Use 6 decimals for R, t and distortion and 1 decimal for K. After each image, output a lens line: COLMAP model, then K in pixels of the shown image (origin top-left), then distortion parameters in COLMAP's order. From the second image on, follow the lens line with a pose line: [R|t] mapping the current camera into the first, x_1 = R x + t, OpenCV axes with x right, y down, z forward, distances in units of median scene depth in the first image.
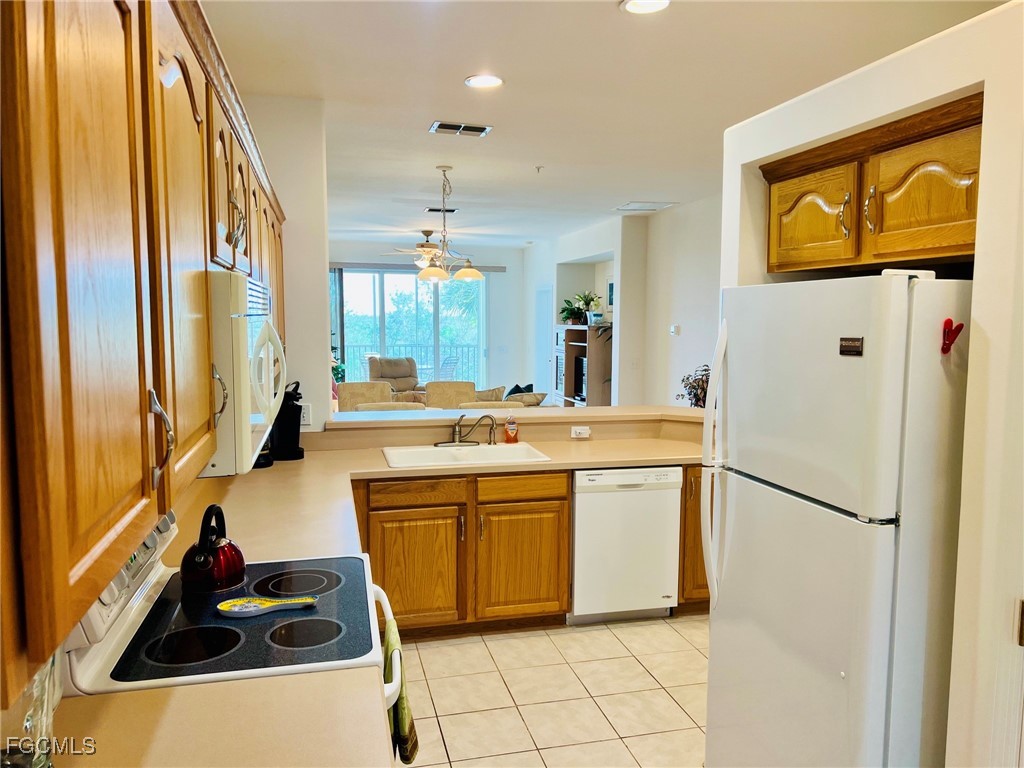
lens RADIAL K [[778.1, 0, 510.1], [0, 778.1, 382.6], [0, 0, 1]] dist [0.087806, -0.102069]
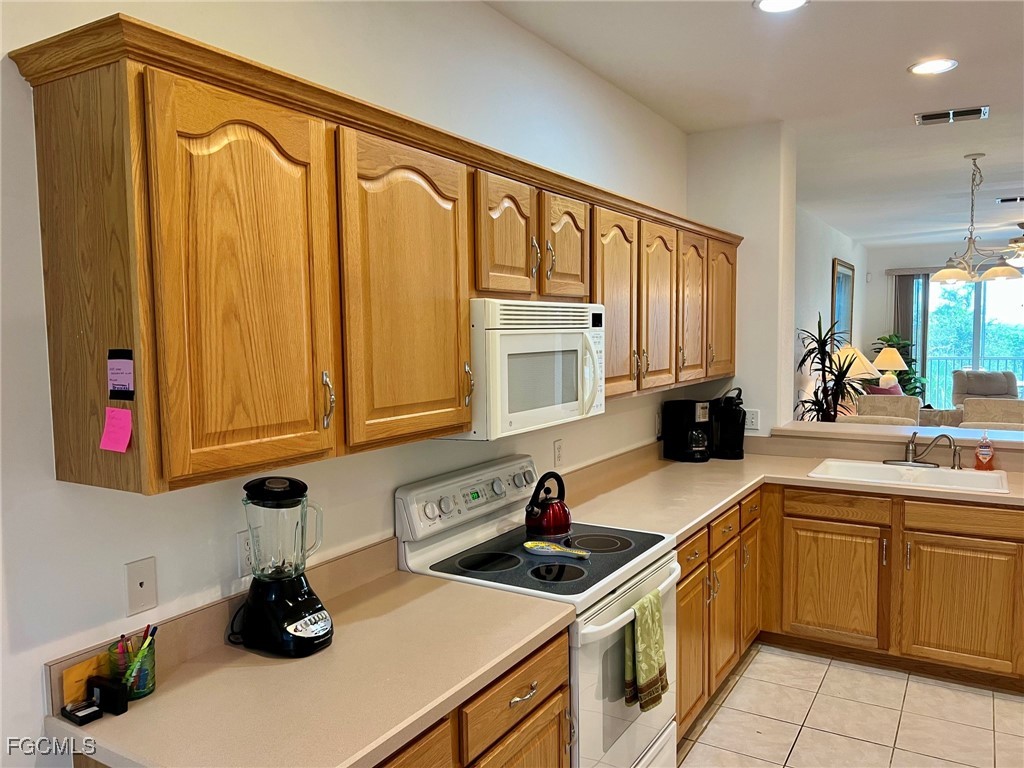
lens RADIAL K [[778.1, 0, 510.1], [0, 778.1, 382.6], [0, 0, 1]] dist [0.087806, -0.102069]
pose [[0.687386, 0.031466, -0.725610, 0.304733], [-0.043147, 0.999066, 0.002450, 0.001963], [0.725010, 0.029623, 0.688101, 0.021205]]
